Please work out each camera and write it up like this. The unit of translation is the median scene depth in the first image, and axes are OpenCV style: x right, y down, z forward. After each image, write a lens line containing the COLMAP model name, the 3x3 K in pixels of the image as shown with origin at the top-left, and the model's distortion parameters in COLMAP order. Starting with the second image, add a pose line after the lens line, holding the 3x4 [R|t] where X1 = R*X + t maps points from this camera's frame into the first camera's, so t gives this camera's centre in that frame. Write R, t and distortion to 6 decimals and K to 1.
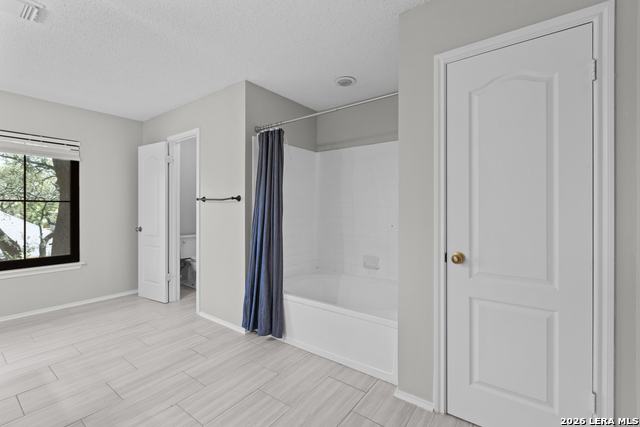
lens RADIAL K [[285.1, 0, 318.4], [0, 285.1, 210.9], [0, 0, 1]] dist [0.000209, -0.000031]
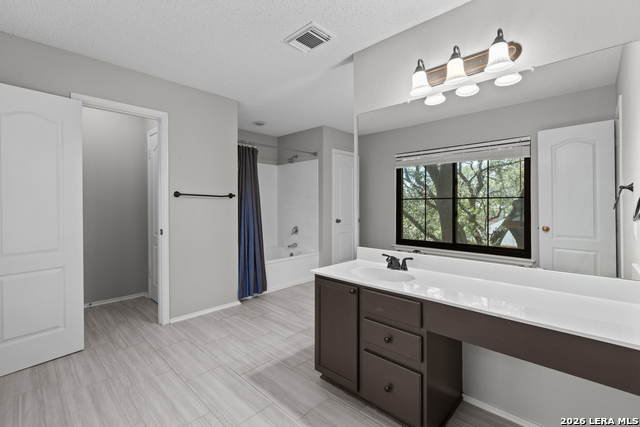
lens RADIAL K [[285.1, 0, 319.8], [0, 285.1, 208.0], [0, 0, 1]] dist [0.000209, -0.000031]
pose [[0.110419, -0.012682, 0.993804, -1.590532], [0.009102, 0.999890, 0.011749, -0.003494], [-0.993843, 0.007748, 0.110522, 0.553736]]
